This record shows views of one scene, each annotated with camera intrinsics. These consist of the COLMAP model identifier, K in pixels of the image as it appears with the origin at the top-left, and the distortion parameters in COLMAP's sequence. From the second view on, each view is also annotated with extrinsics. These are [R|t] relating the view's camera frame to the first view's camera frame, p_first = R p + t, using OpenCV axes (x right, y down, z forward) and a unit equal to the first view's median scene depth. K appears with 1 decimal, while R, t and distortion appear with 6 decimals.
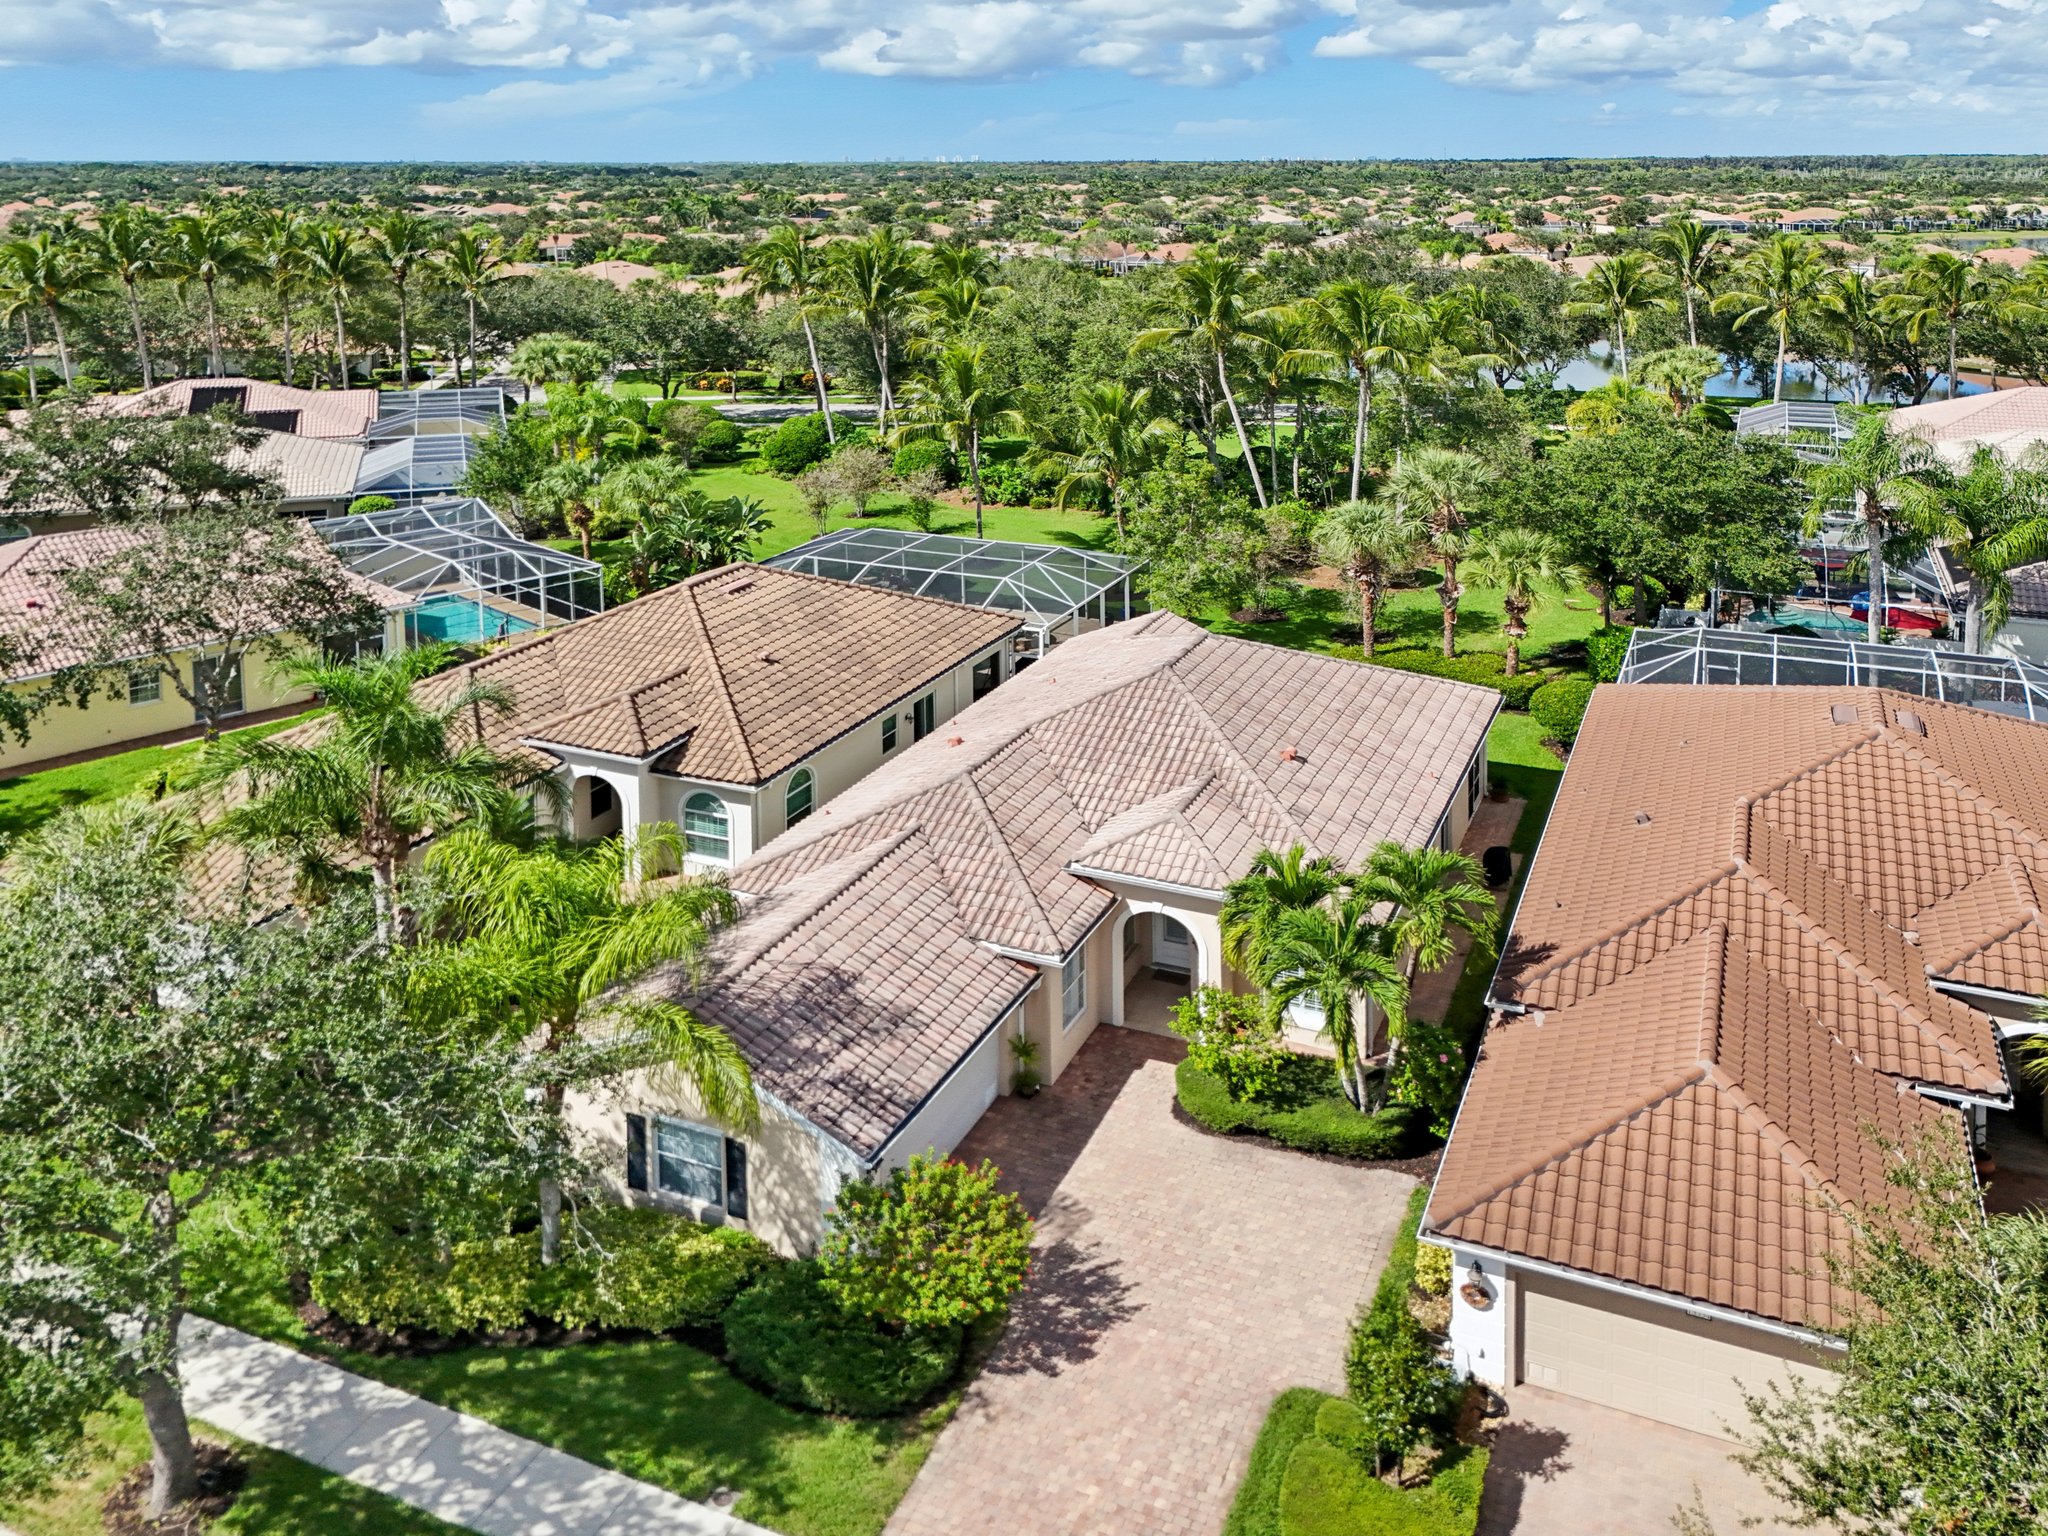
lens RADIAL K [[1631.4, 0, 1162.6], [0, 1631.4, 770.4], [0, 0, 1]] dist [0.080874, -0.134615]
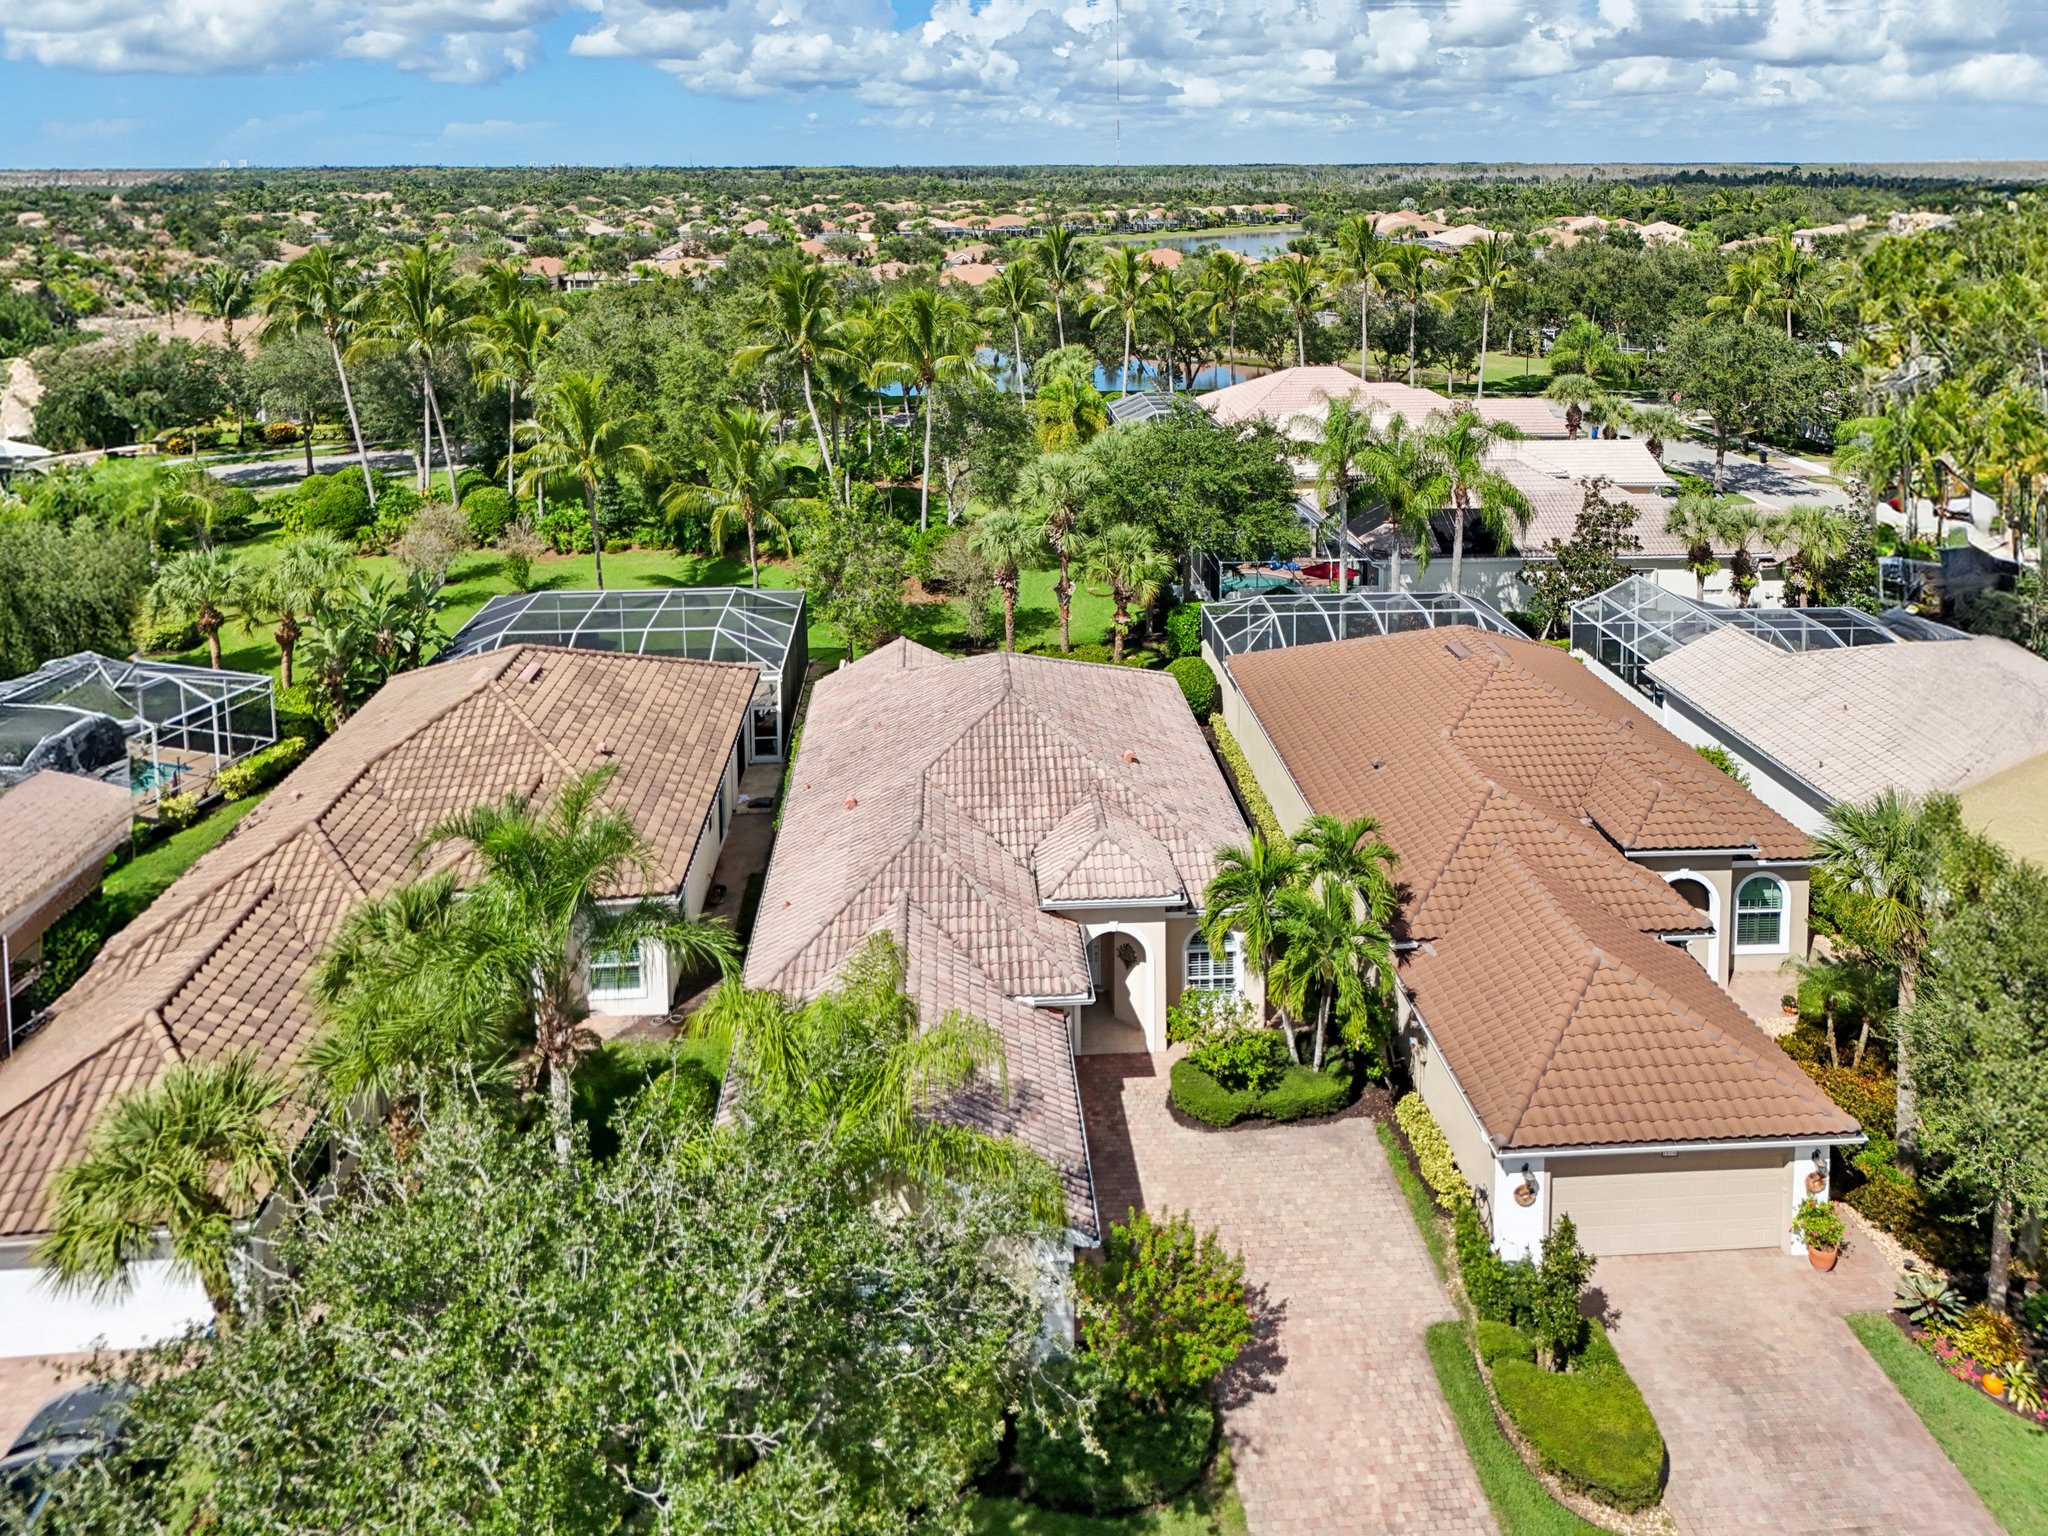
lens RADIAL K [[1631.4, 0, 1162.6], [0, 1631.4, 770.4], [0, 0, 1]] dist [0.080874, -0.134615]
pose [[0.846486, -0.178361, 0.501646, -0.222658], [0.179870, 0.982621, 0.045857, -0.023637], [-0.501107, 0.051414, 0.863857, 0.062015]]
